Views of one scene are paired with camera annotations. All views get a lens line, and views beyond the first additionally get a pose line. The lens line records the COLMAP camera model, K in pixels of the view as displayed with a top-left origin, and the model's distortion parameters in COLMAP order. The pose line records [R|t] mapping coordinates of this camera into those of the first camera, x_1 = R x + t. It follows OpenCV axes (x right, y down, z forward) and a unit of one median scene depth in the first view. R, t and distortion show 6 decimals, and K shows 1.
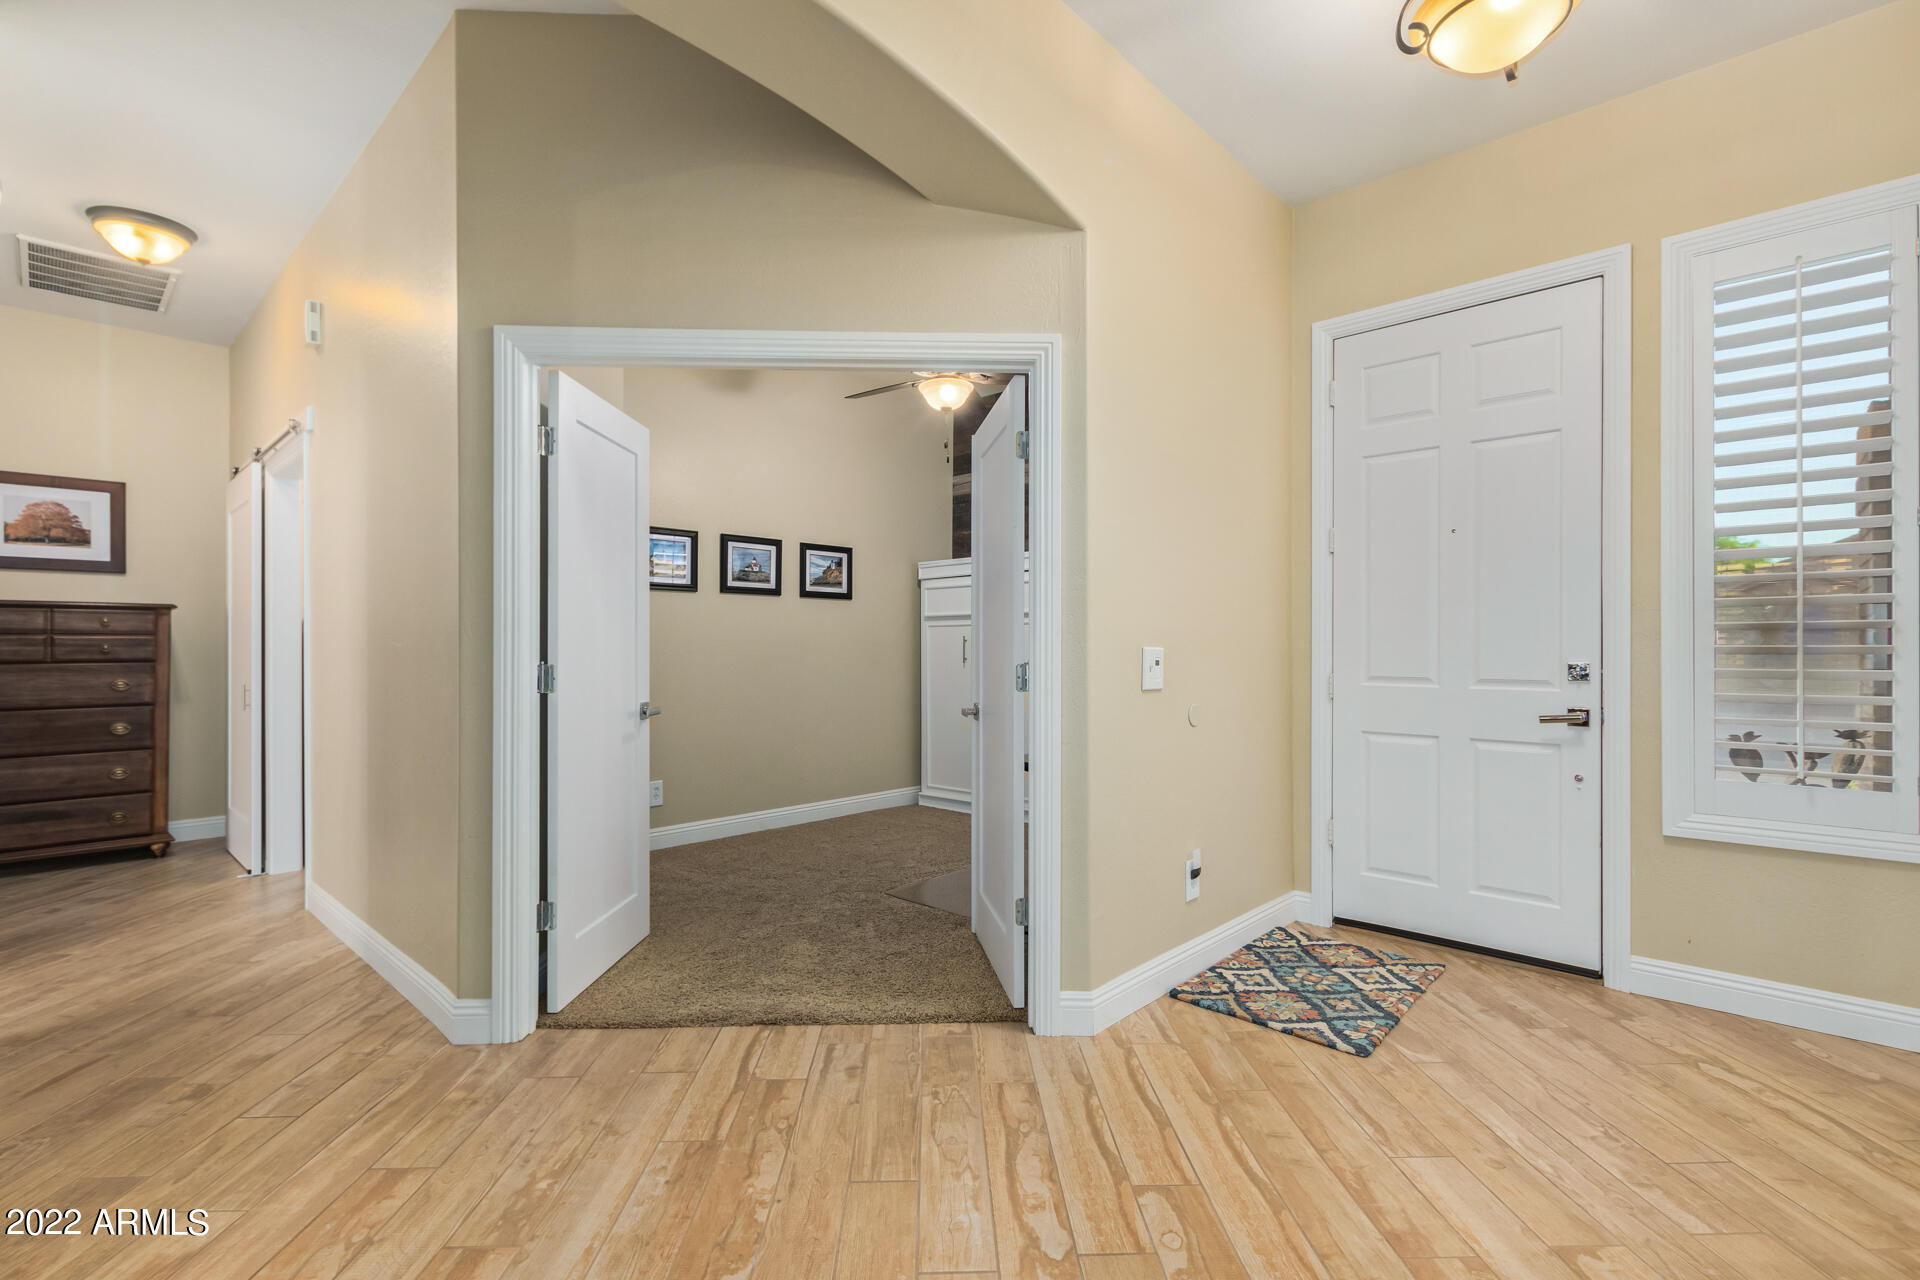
lens RADIAL K [[884.5, 0, 955.4], [0, 884.5, 639.4], [0, 0, 1]] dist [-0.004842, 0.000419]
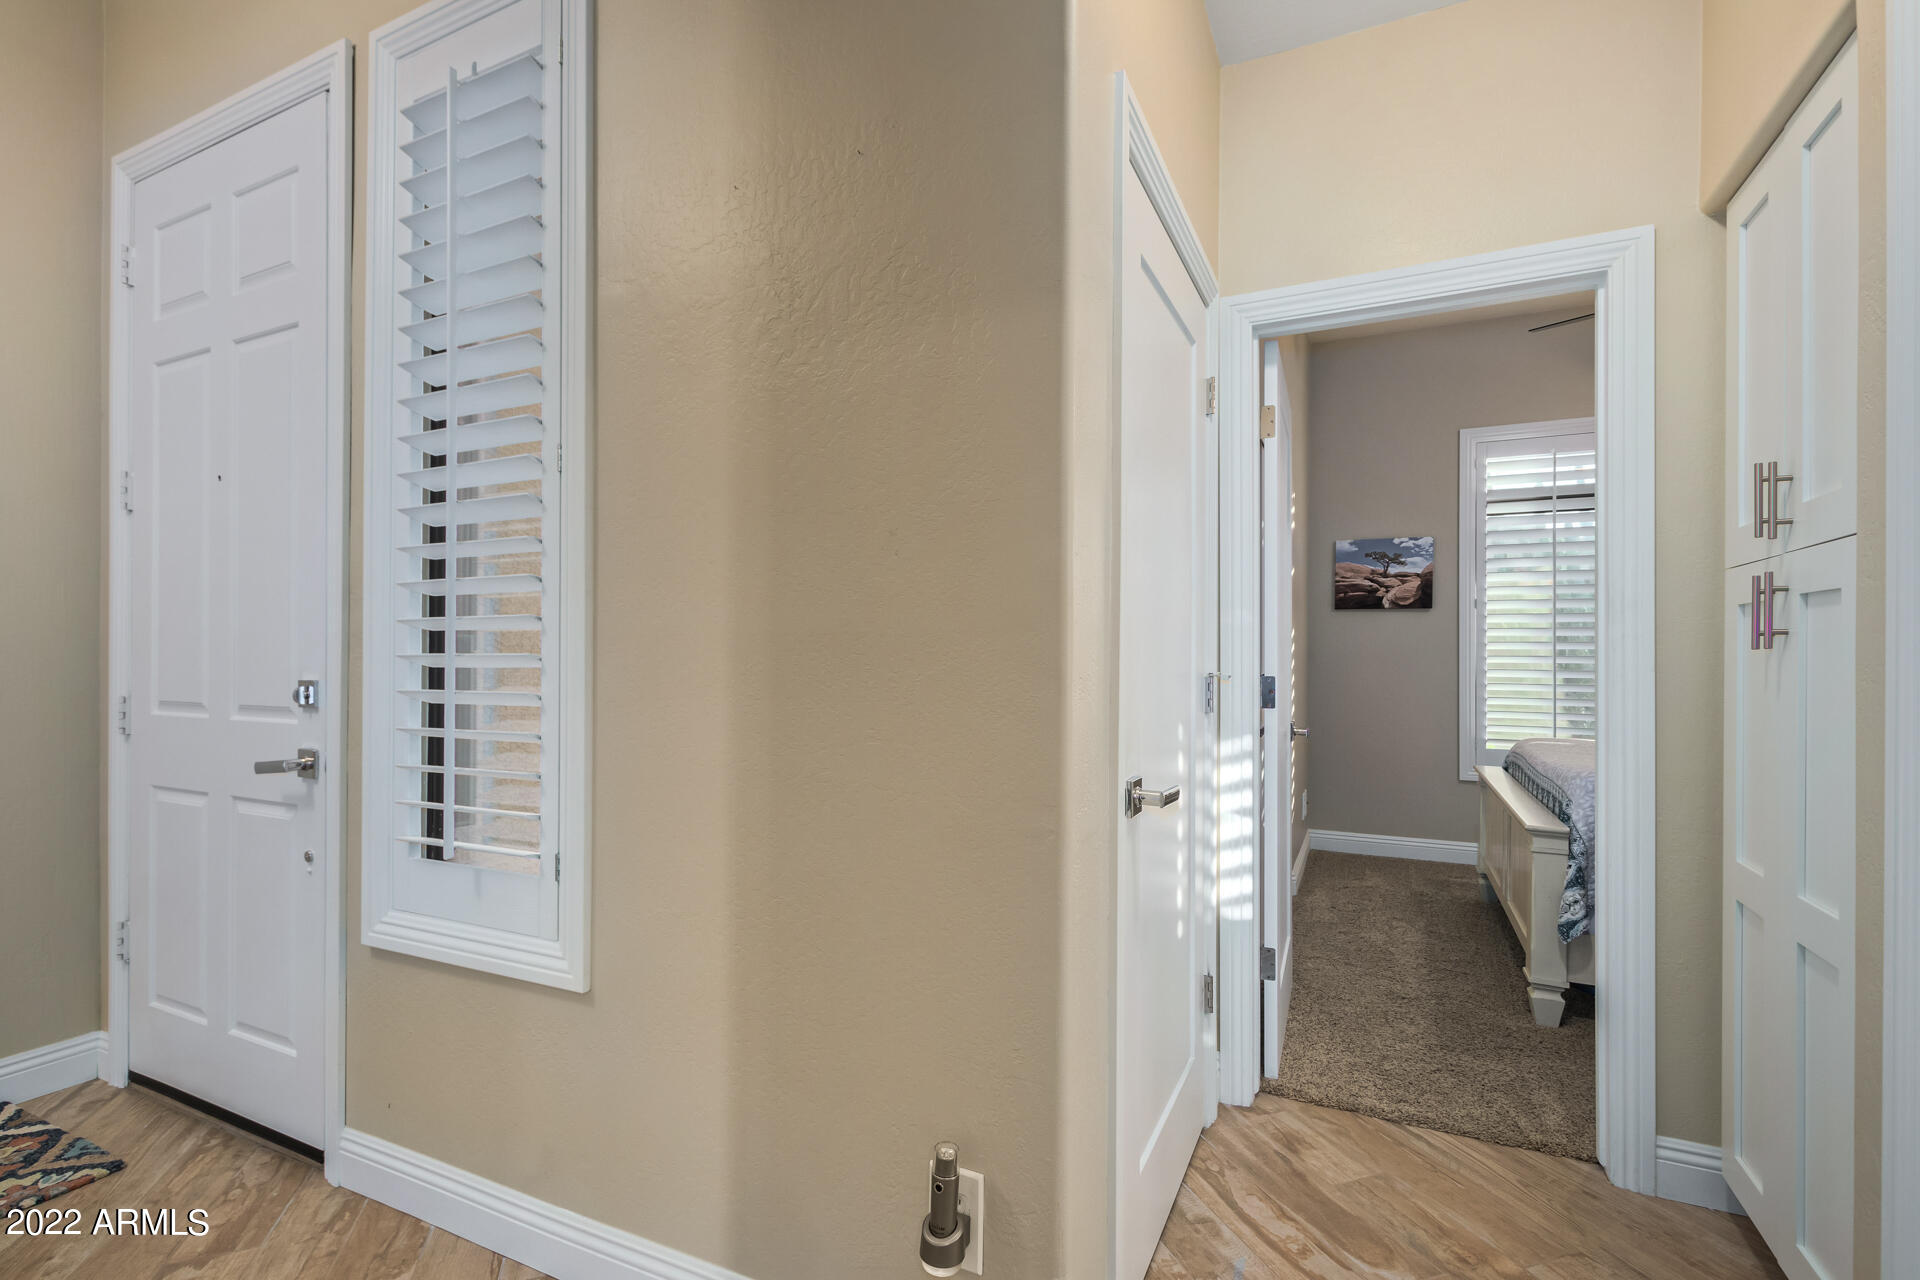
lens RADIAL K [[884.5, 0, 962.1], [0, 884.5, 652.0], [0, 0, 1]] dist [-0.004842, 0.000419]
pose [[0.954974, 0.004140, 0.296660, 0.492126], [-0.003379, 0.999990, -0.003079, 0.003286], [-0.296670, 0.001937, 0.954978, 0.119003]]
